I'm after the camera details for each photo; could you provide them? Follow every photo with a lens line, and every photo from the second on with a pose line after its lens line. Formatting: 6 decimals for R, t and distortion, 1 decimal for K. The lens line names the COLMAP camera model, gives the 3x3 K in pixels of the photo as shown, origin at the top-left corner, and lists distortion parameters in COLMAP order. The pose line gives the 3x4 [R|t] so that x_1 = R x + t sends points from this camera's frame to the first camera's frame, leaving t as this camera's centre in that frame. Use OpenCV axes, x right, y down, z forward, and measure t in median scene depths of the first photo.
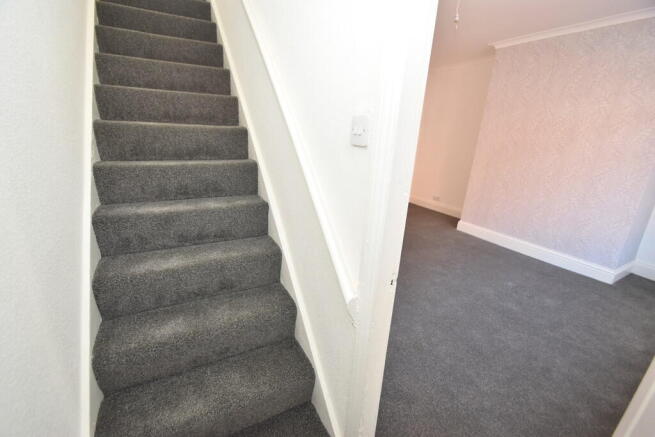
lens RADIAL K [[296.3, 0, 327.5], [0, 296.3, 218.5], [0, 0, 1]] dist [-0.002135, -0.000540]
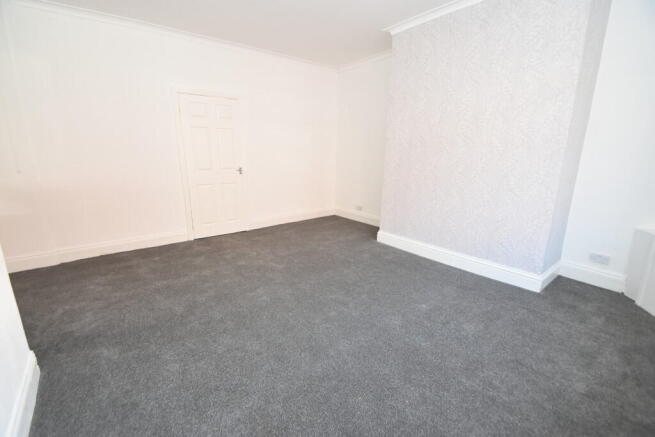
lens RADIAL K [[290.3, 0, 327.5], [0, 290.3, 218.5], [0, 0, 1]] dist [0.010717, -0.000176]
pose [[0.987359, -0.080119, 0.136761, 0.271858], [0.087842, 0.994808, -0.051395, 0.003219], [-0.131934, 0.062758, 0.989270, 0.246906]]
